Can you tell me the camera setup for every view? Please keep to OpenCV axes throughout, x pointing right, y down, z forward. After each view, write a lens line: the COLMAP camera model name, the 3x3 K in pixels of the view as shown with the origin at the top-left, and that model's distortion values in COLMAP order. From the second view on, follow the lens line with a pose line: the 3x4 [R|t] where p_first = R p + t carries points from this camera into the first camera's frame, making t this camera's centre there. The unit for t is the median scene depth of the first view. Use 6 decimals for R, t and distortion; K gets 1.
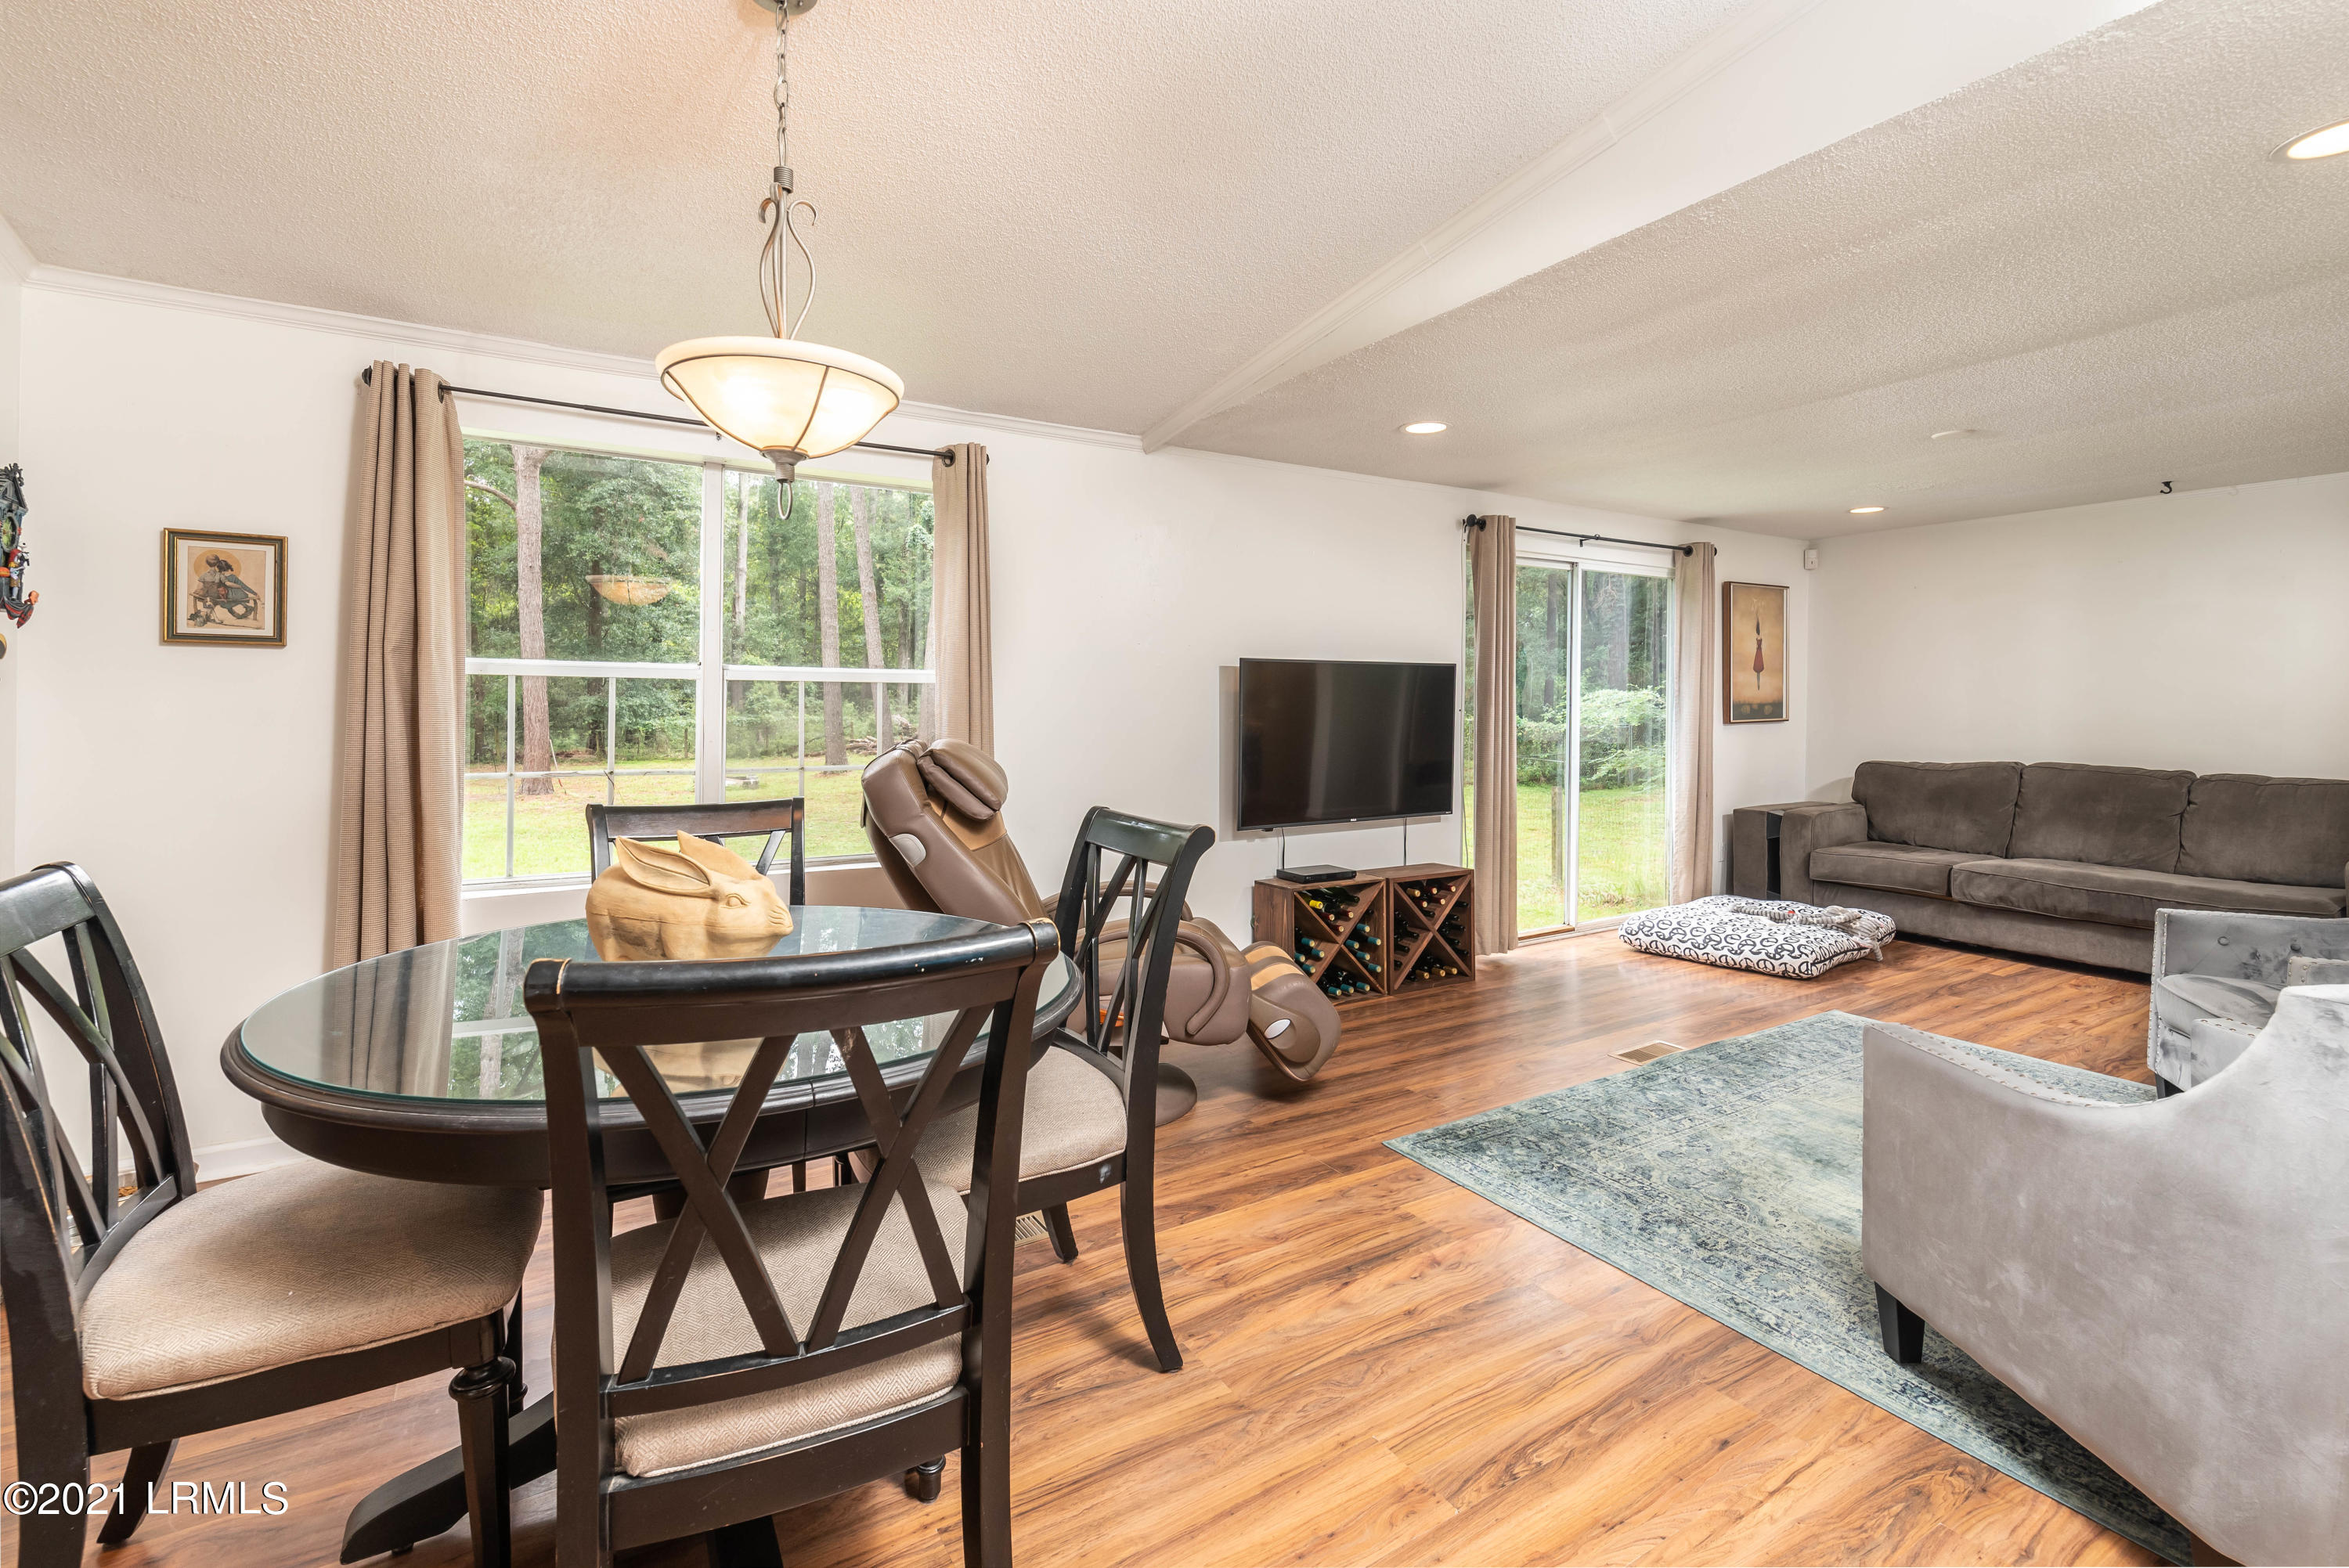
lens RADIAL K [[1025.1, 0, 1206.9], [0, 1025.1, 702.5], [0, 0, 1]] dist [0.003663, -0.000064]
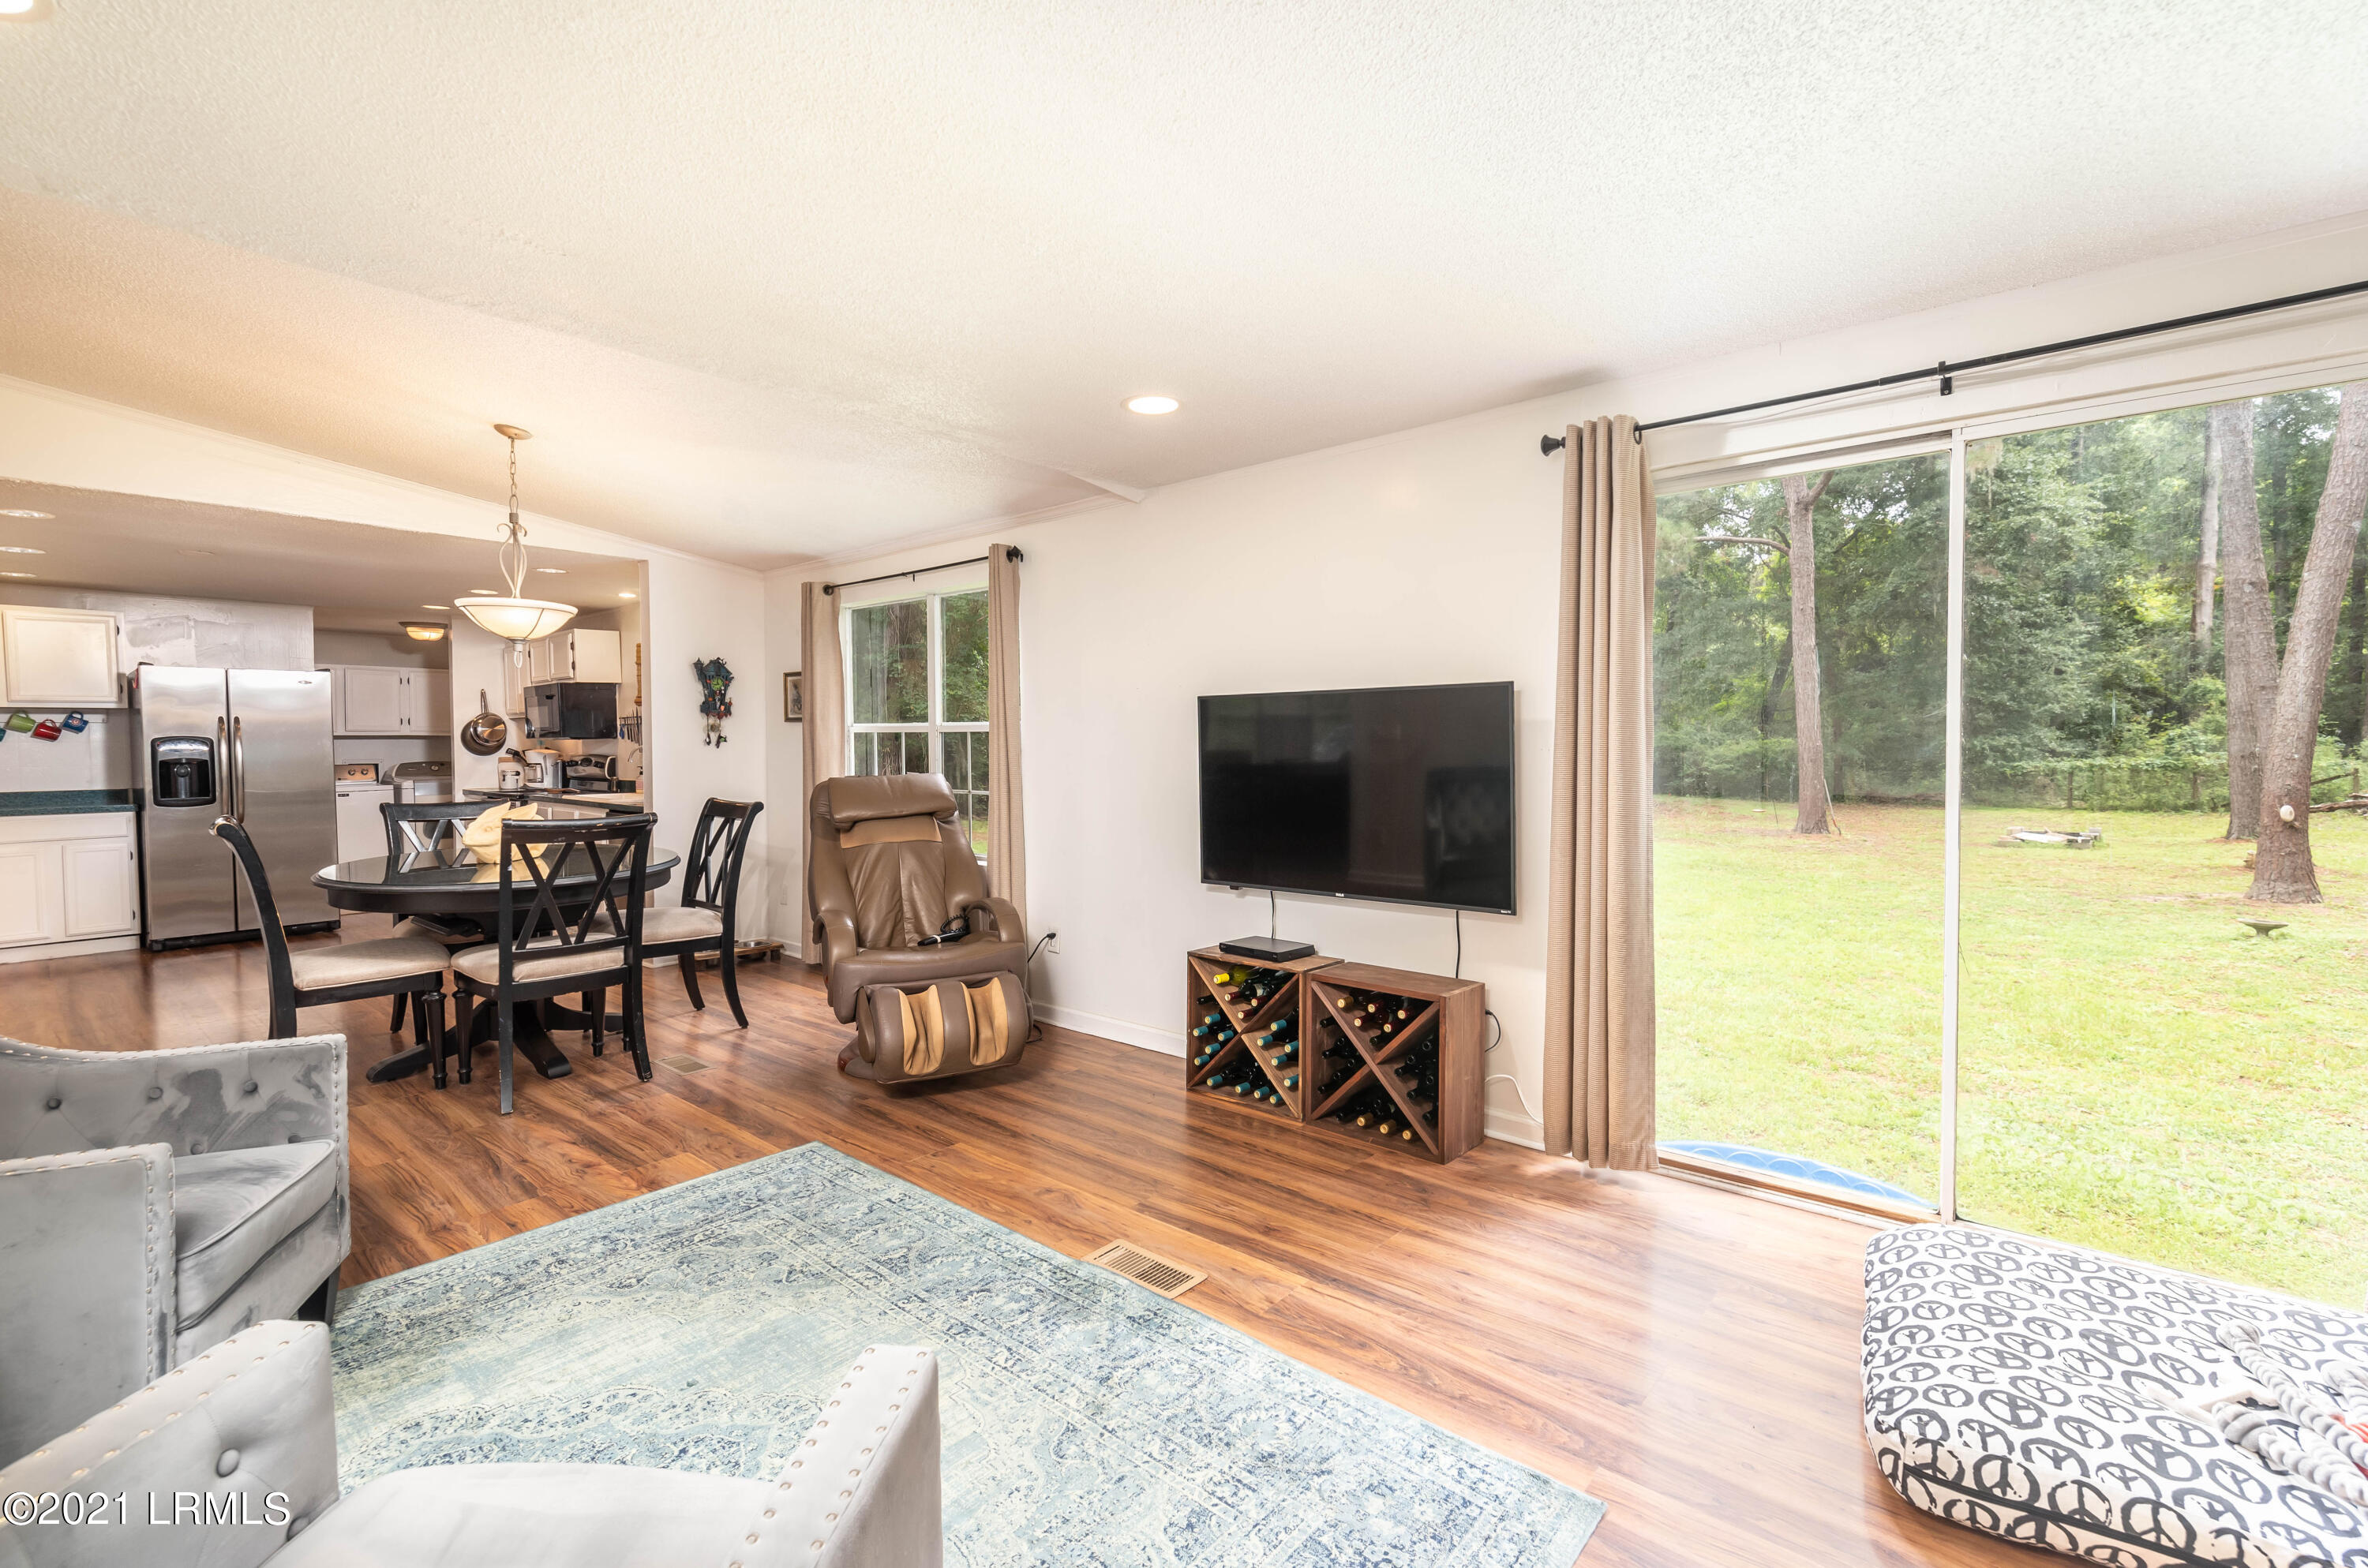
lens RADIAL K [[1033.4, 0, 1191.2], [0, 1033.4, 772.3], [0, 0, 1]] dist [0.003663, -0.000064]
pose [[0.306801, 0.021682, -0.951527, 1.458901], [0.005714, 0.999681, 0.024622, 0.002965], [0.951757, -0.012991, 0.306579, 1.125389]]
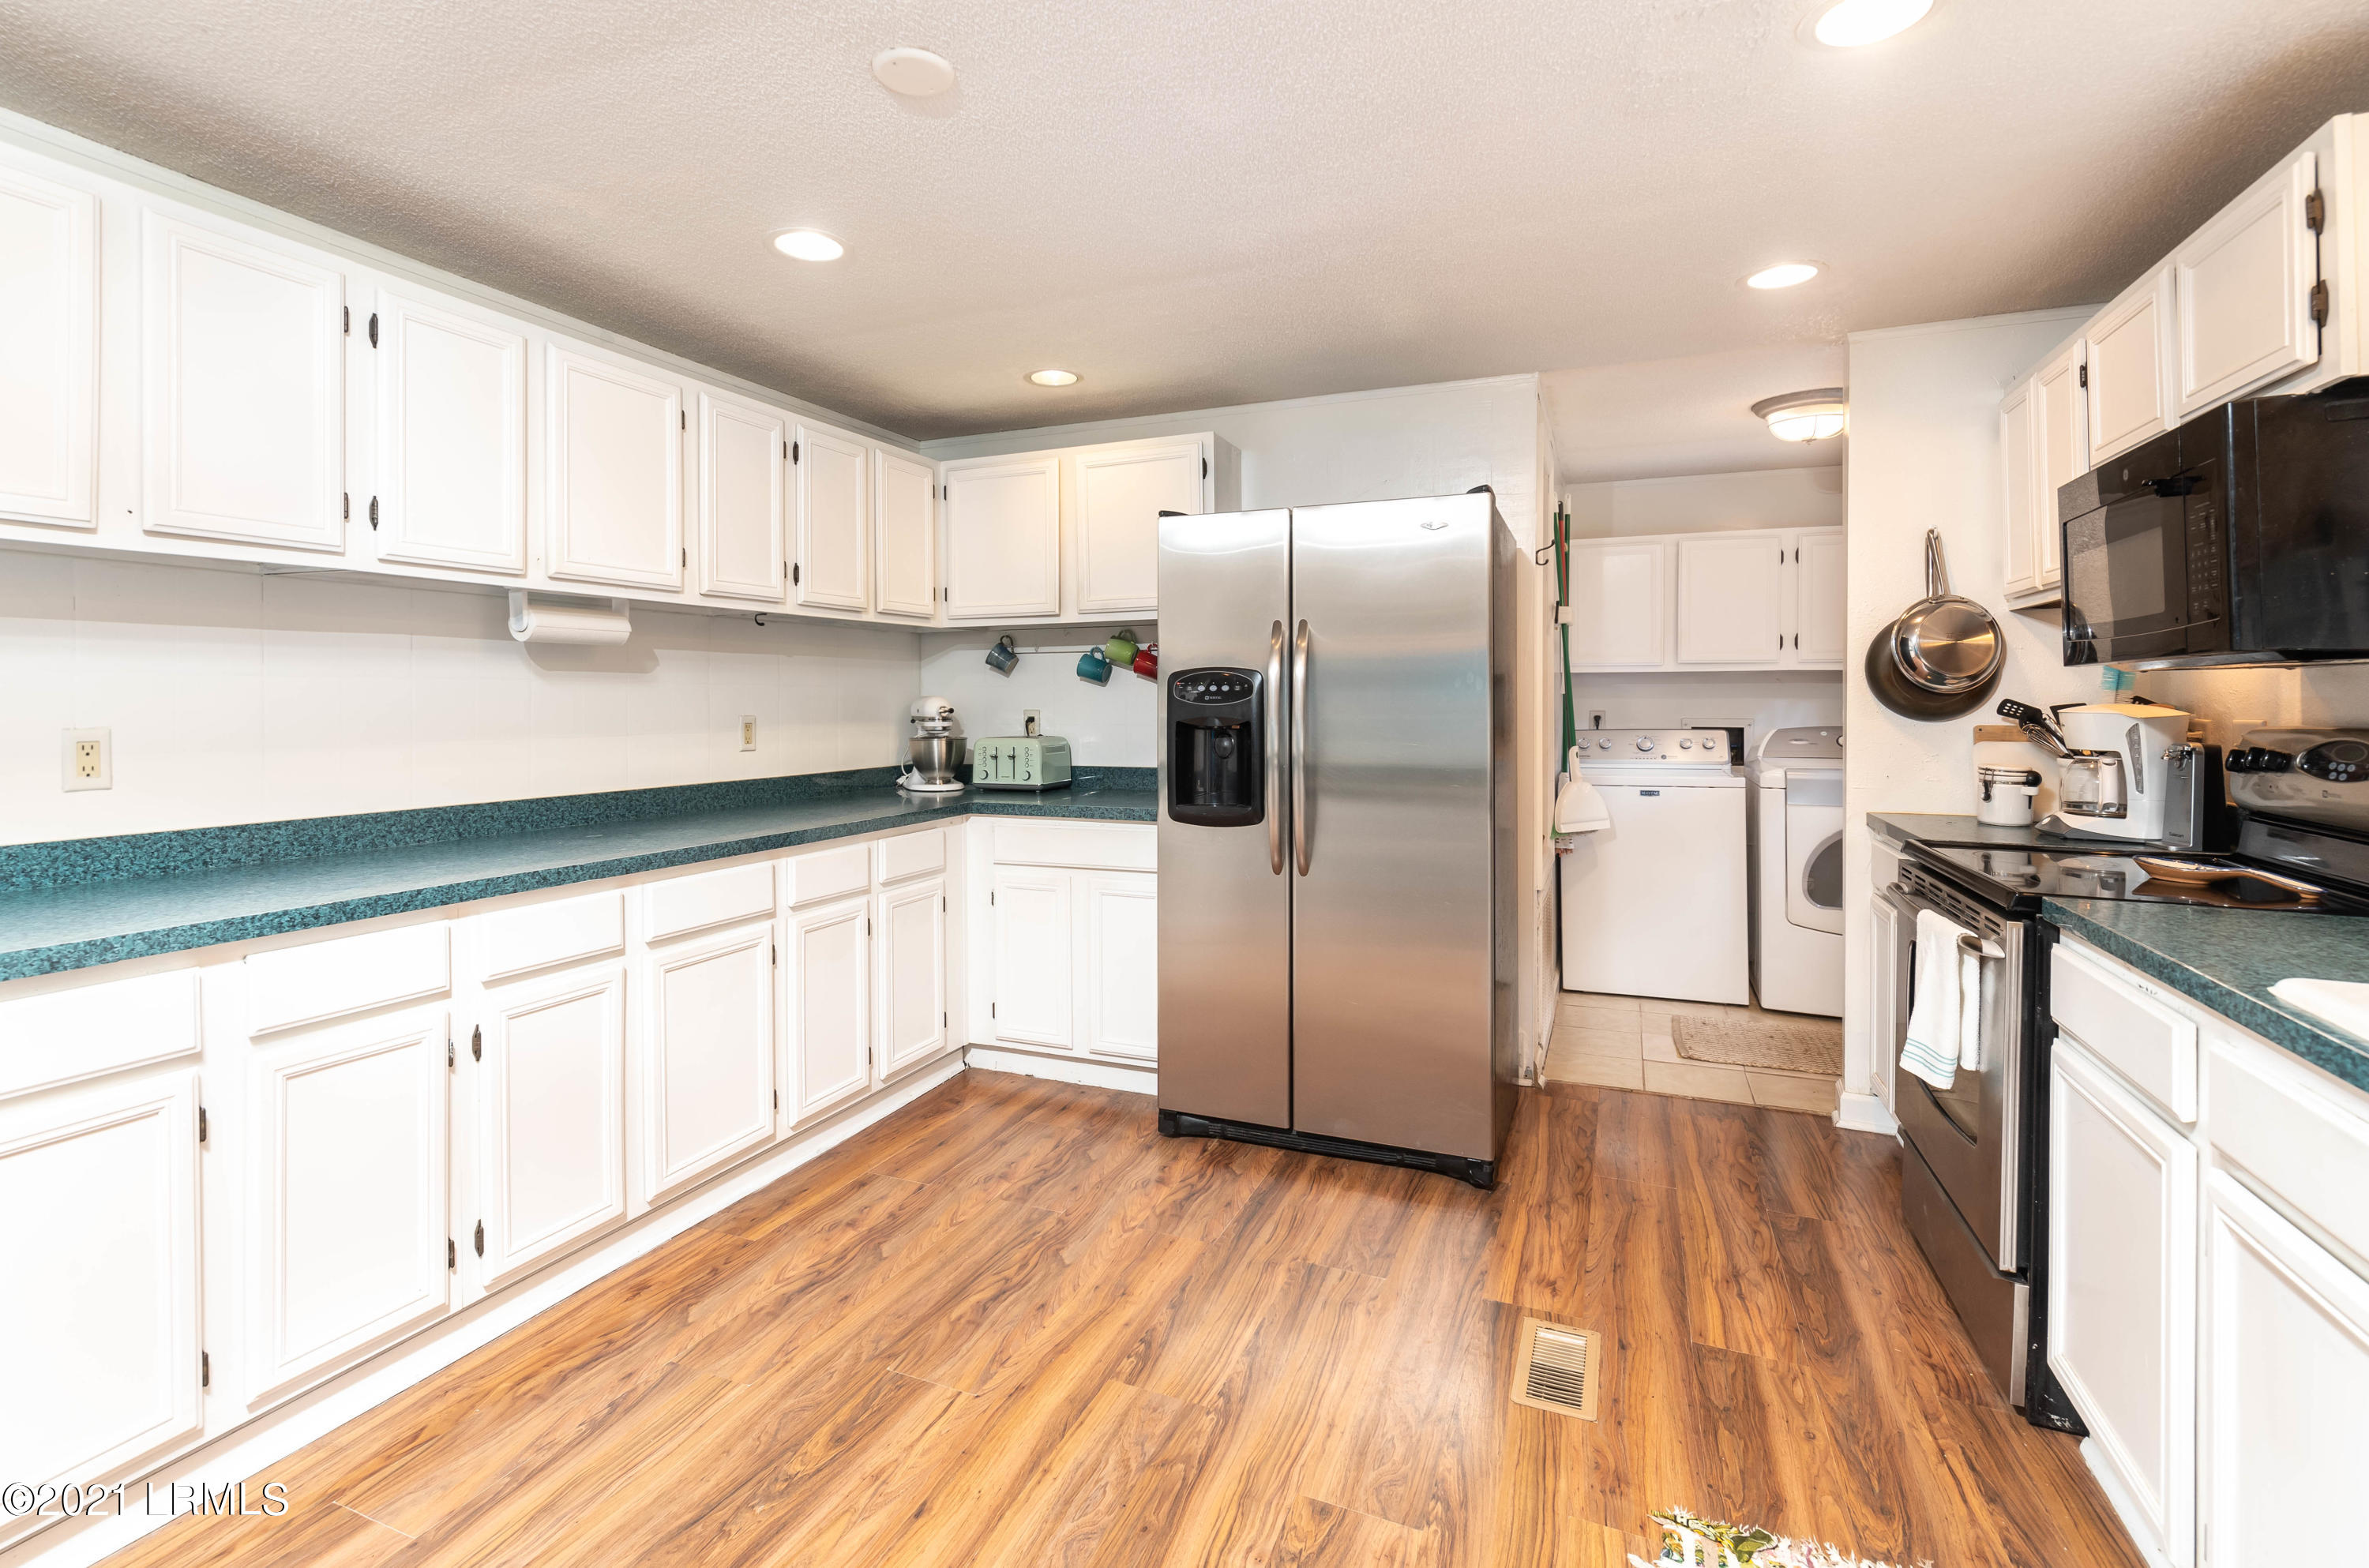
lens RADIAL K [[1033.8, 0, 1169.0], [0, 1033.8, 703.9], [0, 0, 1]] dist [0.003663, -0.000064]
pose [[-0.829090, -0.003400, -0.559105, -0.851942], [-0.004565, 0.999989, 0.000688, 0.003214], [0.559097, 0.003123, -0.829096, 0.521034]]
